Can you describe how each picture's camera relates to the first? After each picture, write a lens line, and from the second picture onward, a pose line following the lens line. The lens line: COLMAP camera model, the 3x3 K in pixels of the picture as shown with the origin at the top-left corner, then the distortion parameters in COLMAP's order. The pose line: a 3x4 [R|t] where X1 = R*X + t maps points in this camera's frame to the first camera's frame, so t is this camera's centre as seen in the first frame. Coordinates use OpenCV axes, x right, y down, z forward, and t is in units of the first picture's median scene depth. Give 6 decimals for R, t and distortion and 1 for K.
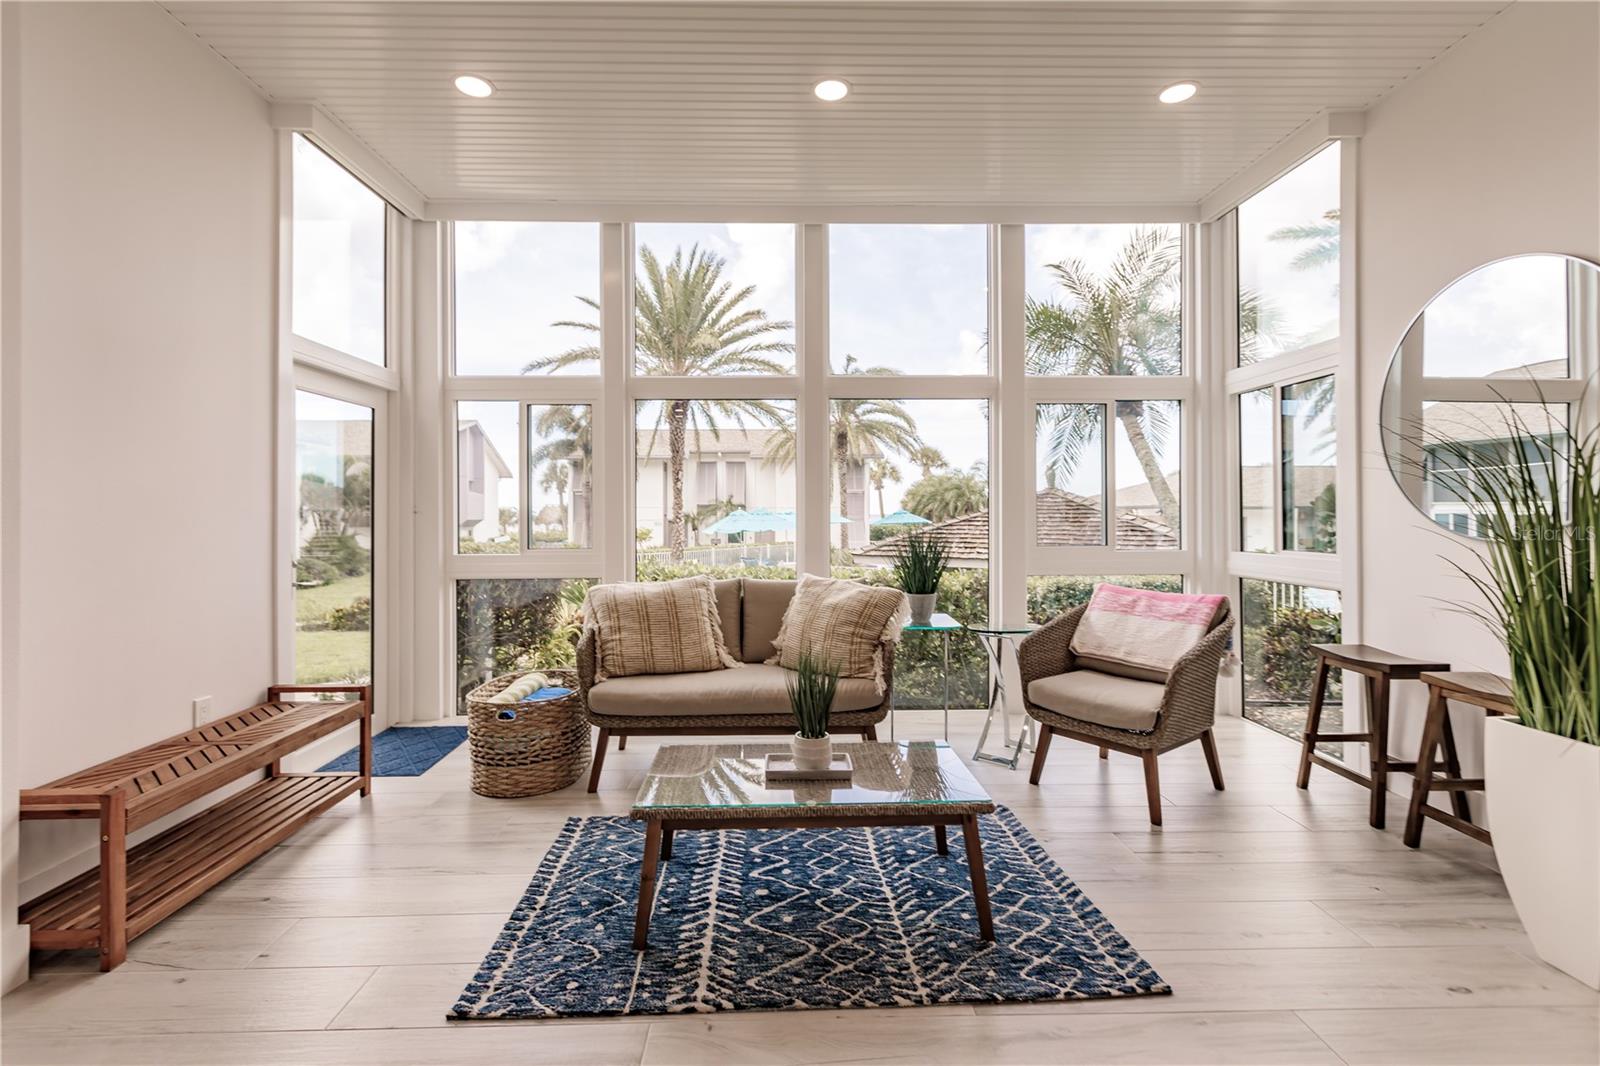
lens RADIAL K [[750.5, 0, 793.2], [0, 750.5, 513.8], [0, 0, 1]] dist [0.004019, 0.000107]
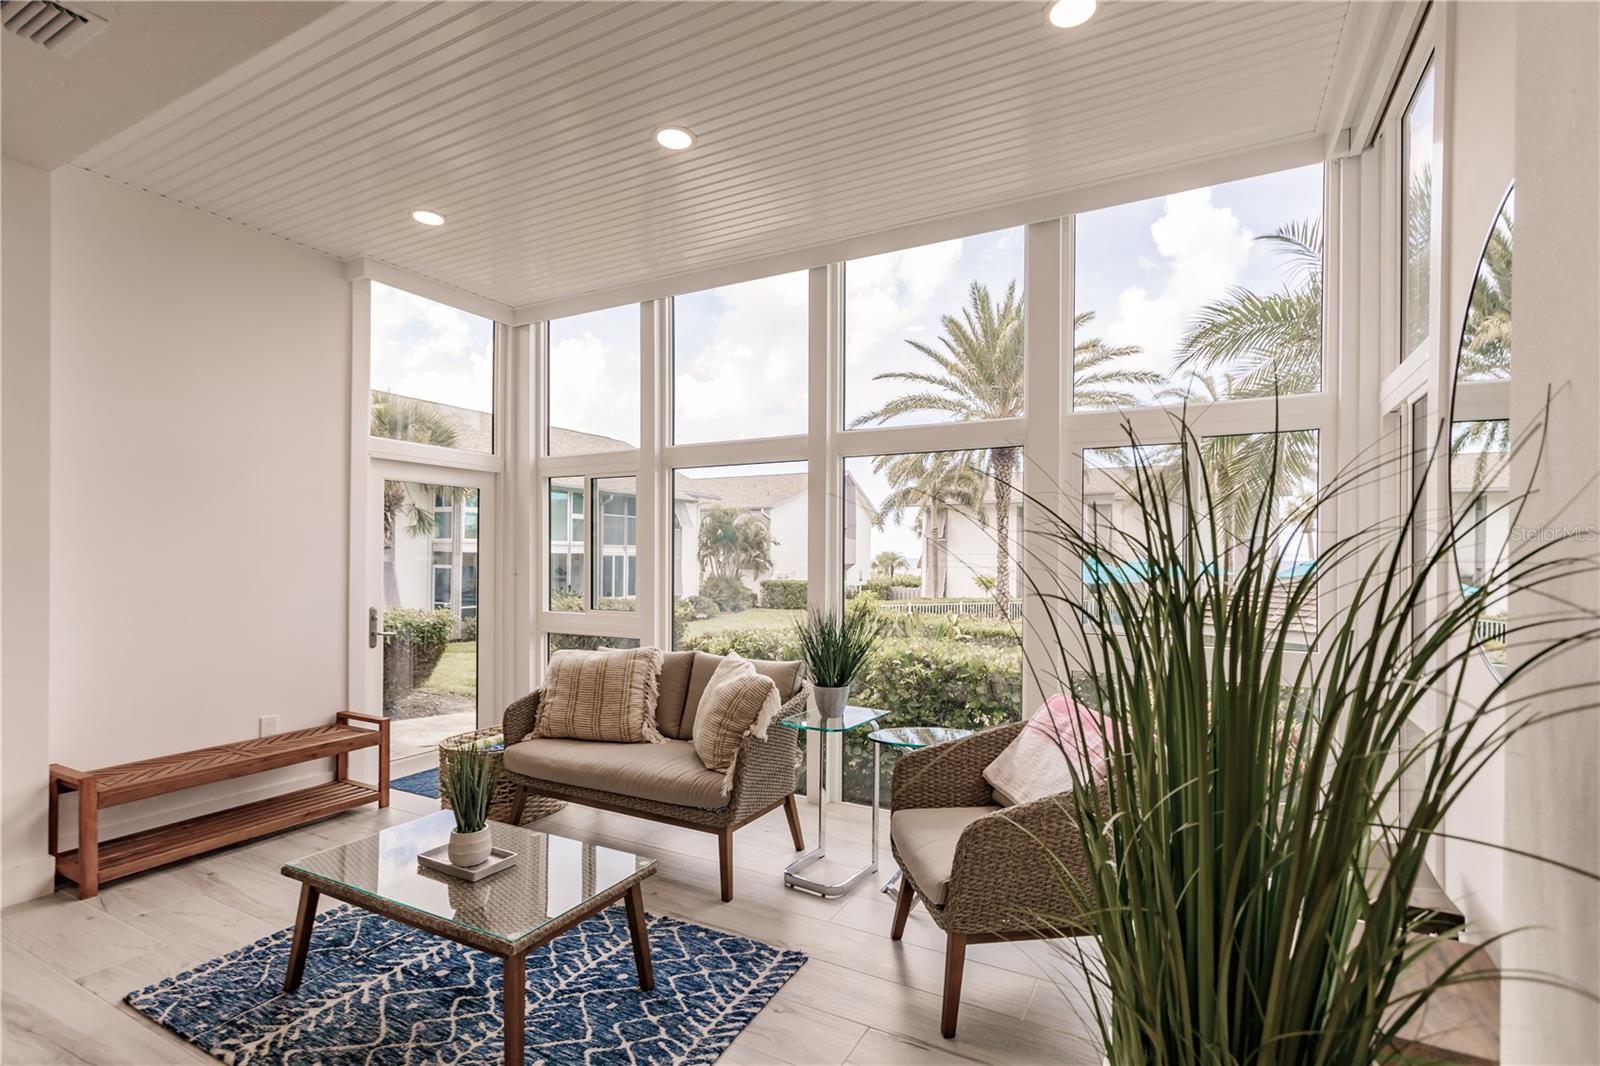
lens RADIAL K [[757.6, 0, 802.9], [0, 757.6, 560.2], [0, 0, 1]] dist [0.002058, 0.000469]
pose [[0.867115, 0.010870, -0.497989, 0.635527], [-0.009030, 0.999941, 0.006104, -0.047043], [0.498026, -0.000796, 0.867162, 0.253357]]
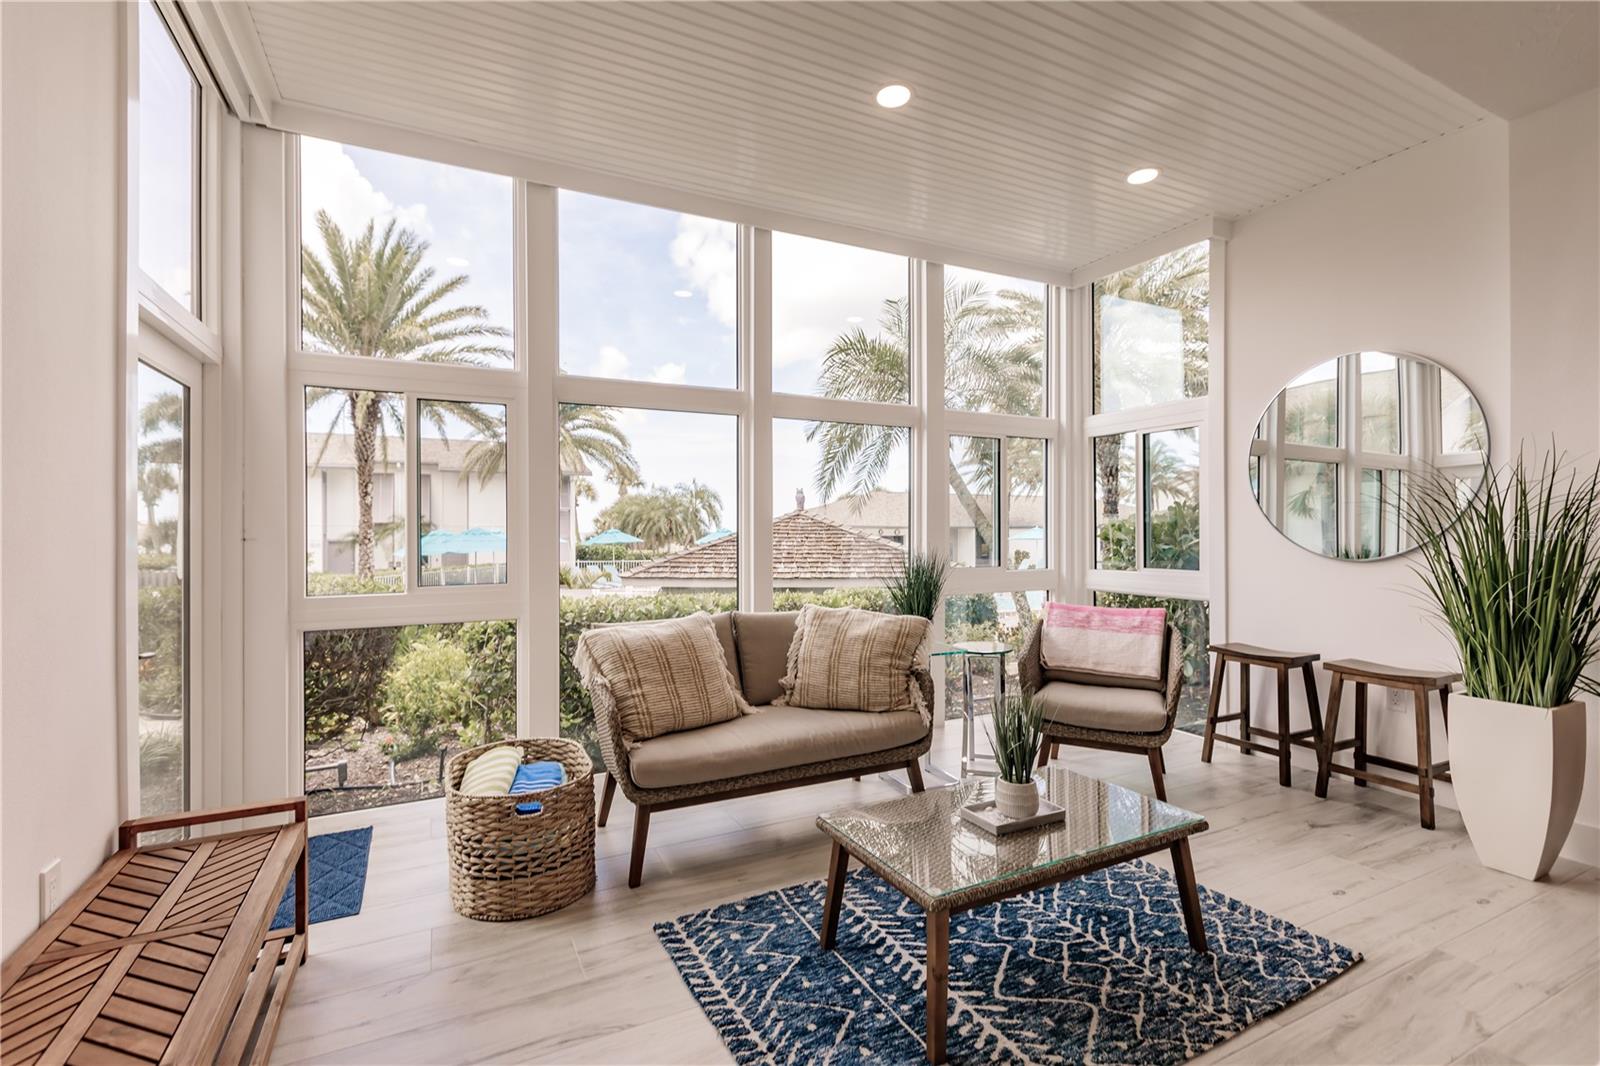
lens RADIAL K [[738.0, 0, 800.0], [0, 738.0, 533.0], [0, 0, 1]] dist [0.003826, -0.000242]
pose [[0.900296, -0.000305, 0.435279, -0.444184], [-0.000401, 0.999999, 0.001531, -0.011859], [-0.435279, -0.001553, 0.900294, 0.200847]]
